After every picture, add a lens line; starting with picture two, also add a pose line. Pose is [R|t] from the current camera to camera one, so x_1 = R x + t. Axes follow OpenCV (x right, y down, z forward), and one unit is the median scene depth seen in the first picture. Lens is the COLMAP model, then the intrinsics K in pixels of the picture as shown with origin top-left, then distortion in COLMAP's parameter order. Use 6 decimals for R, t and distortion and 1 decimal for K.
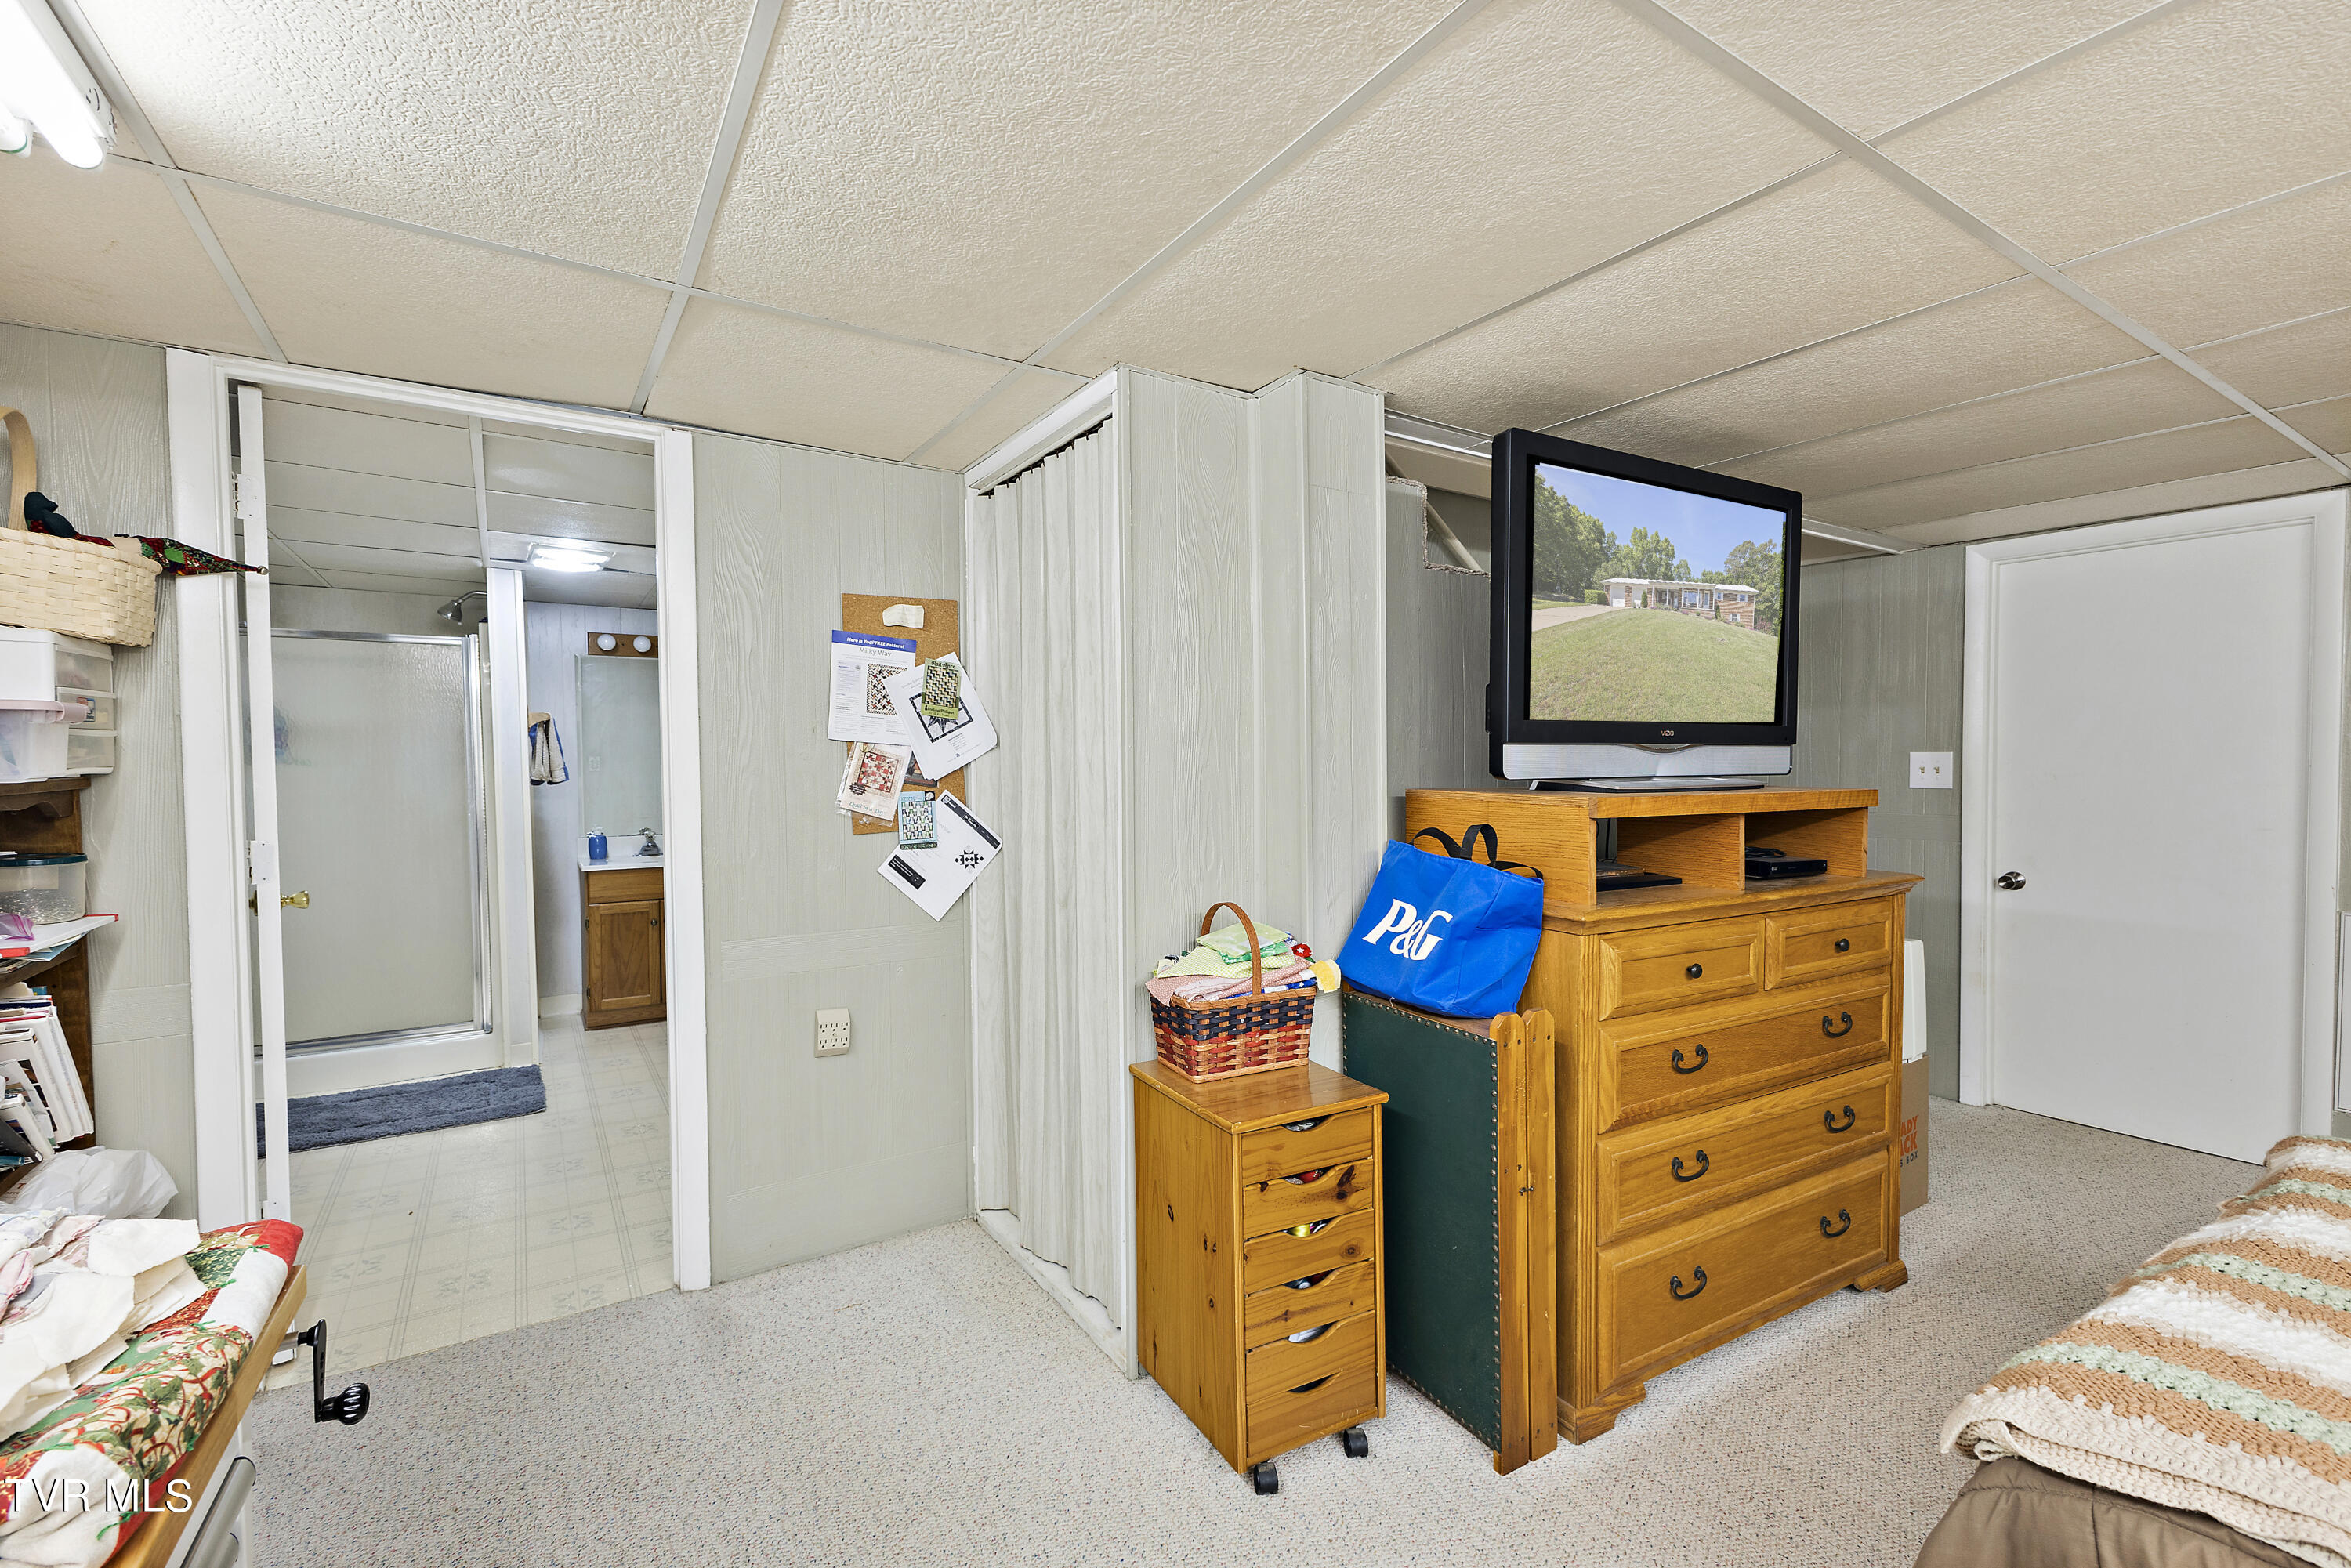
lens RADIAL K [[1014.4, 0, 1195.0], [0, 1014.4, 796.7], [0, 0, 1]] dist [-0.000405, -0.000790]
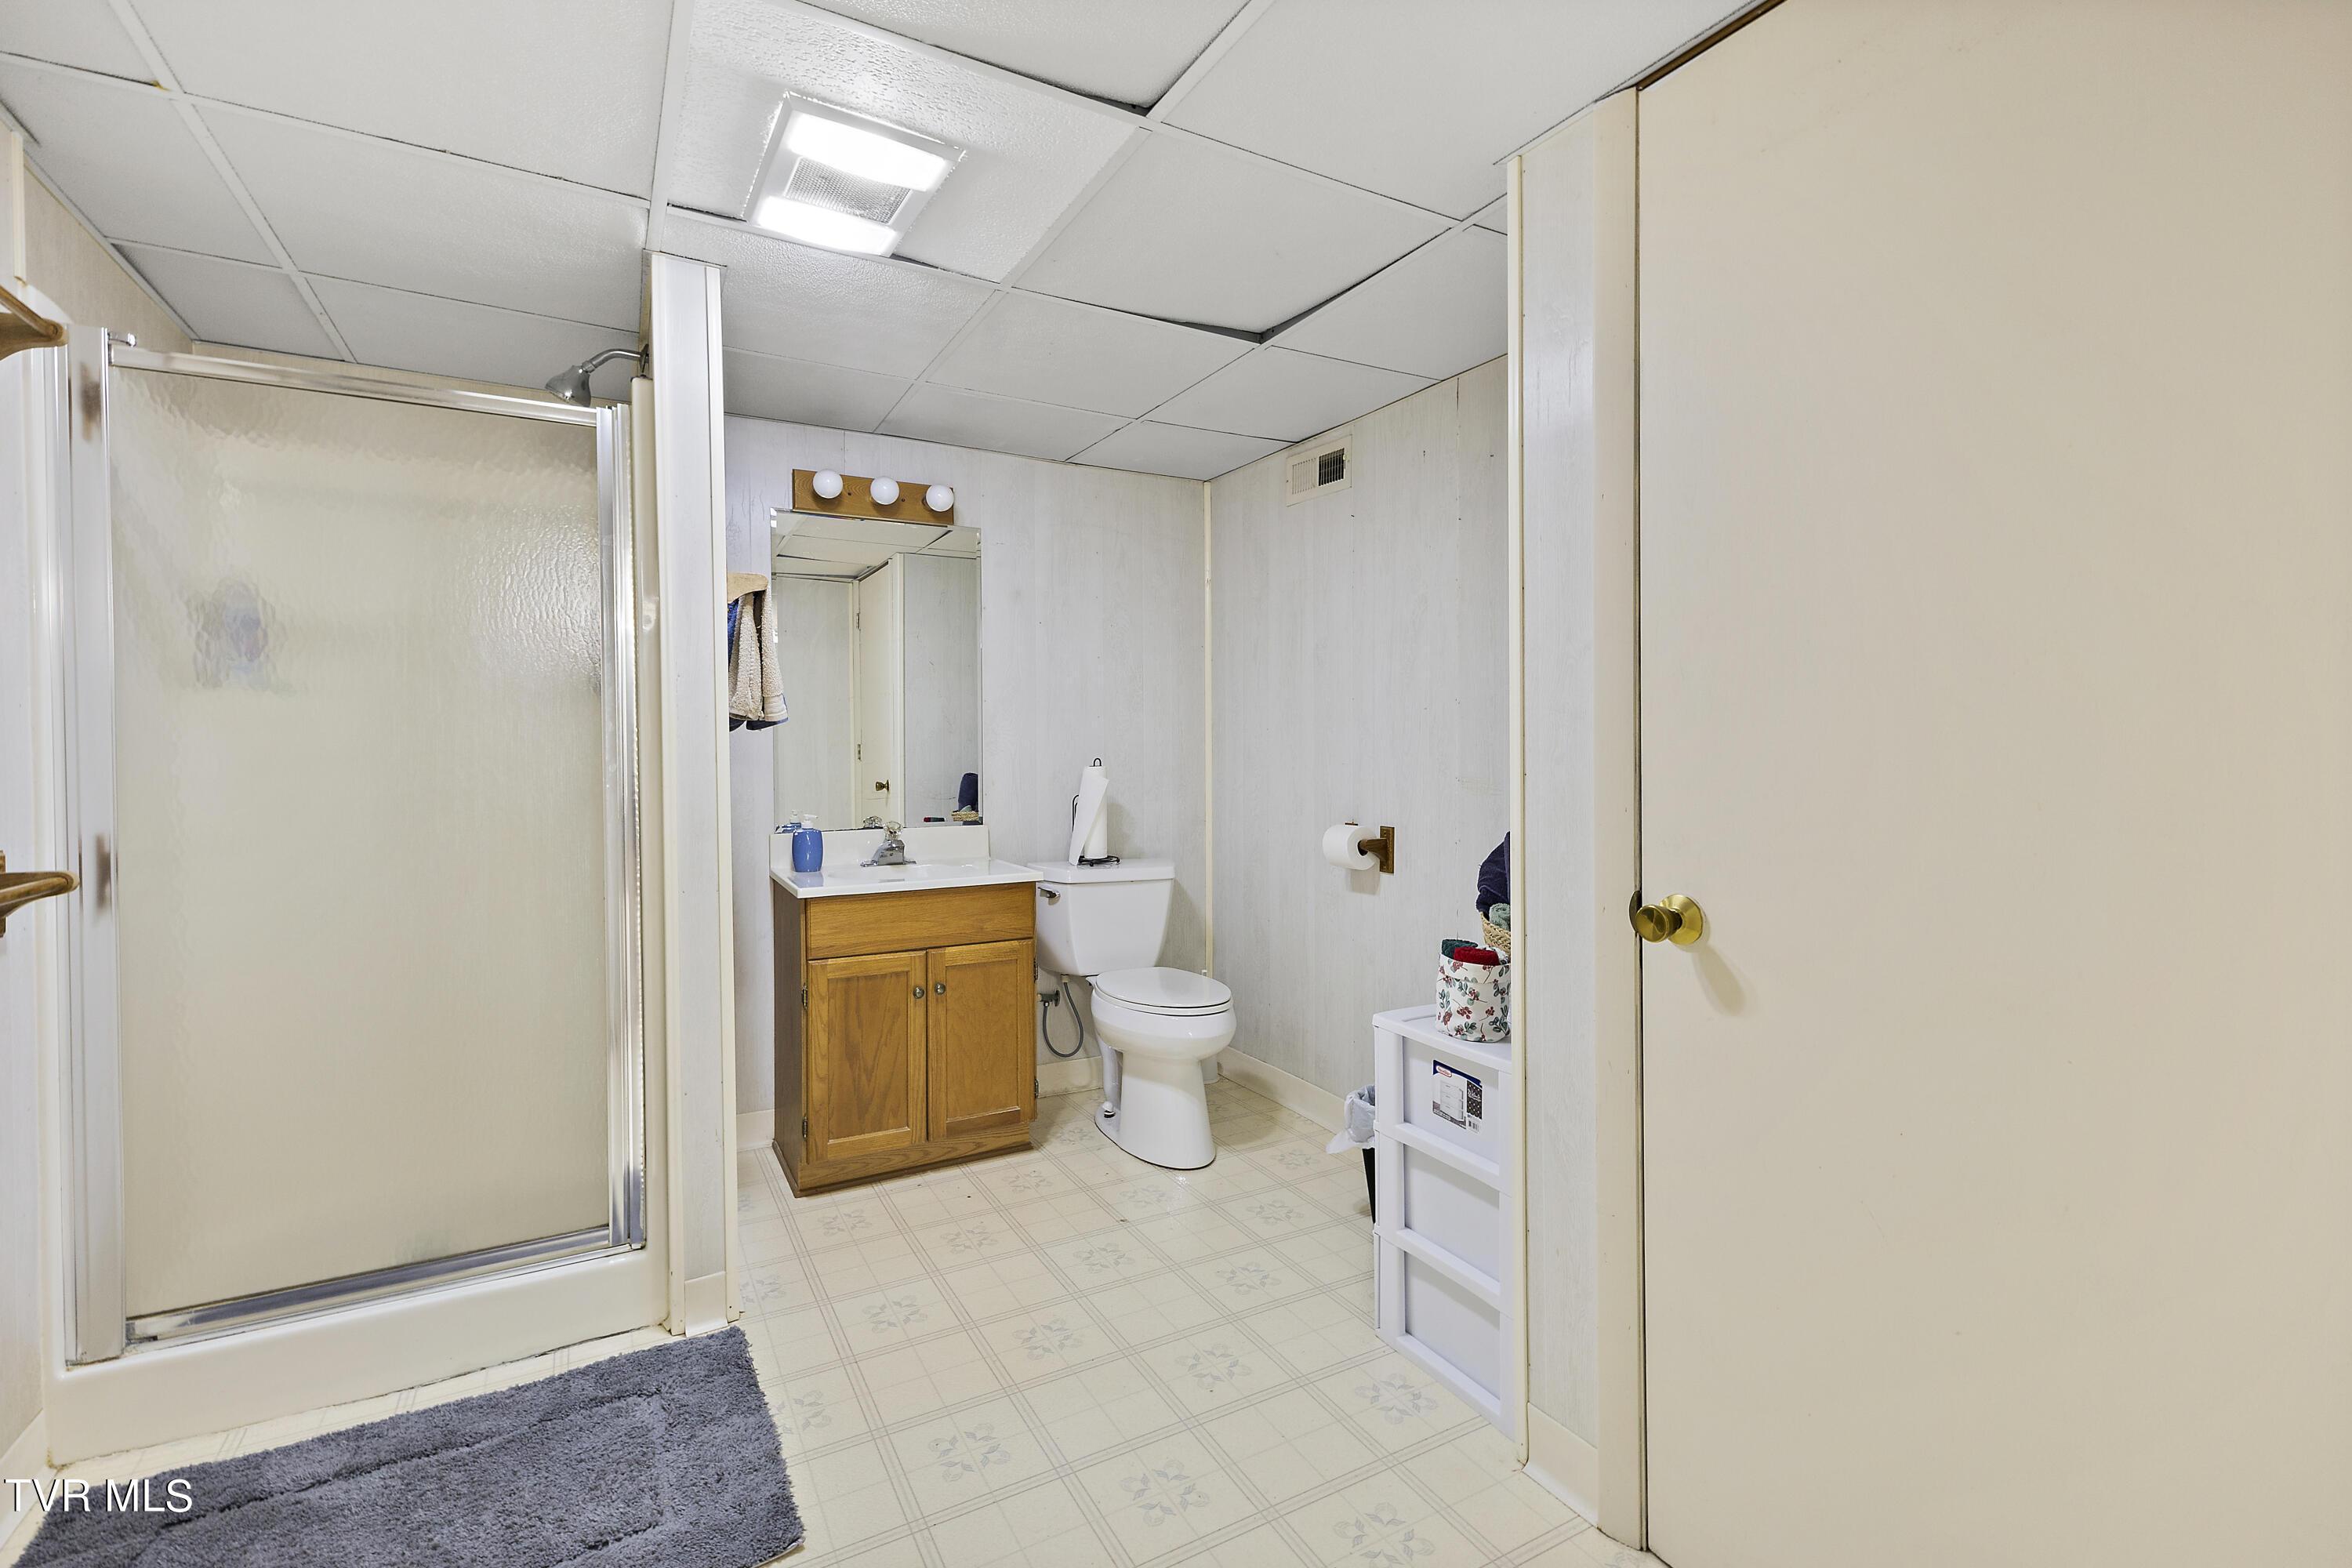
lens RADIAL K [[1014.9, 0, 1164.1], [0, 1014.9, 762.2], [0, 0, 1]] dist [-0.000405, -0.000790]
pose [[0.997146, 0.000083, -0.075492, -0.410236], [-0.001973, 0.999686, -0.024962, 0.017852], [0.075467, 0.025040, 0.996834, 0.534362]]
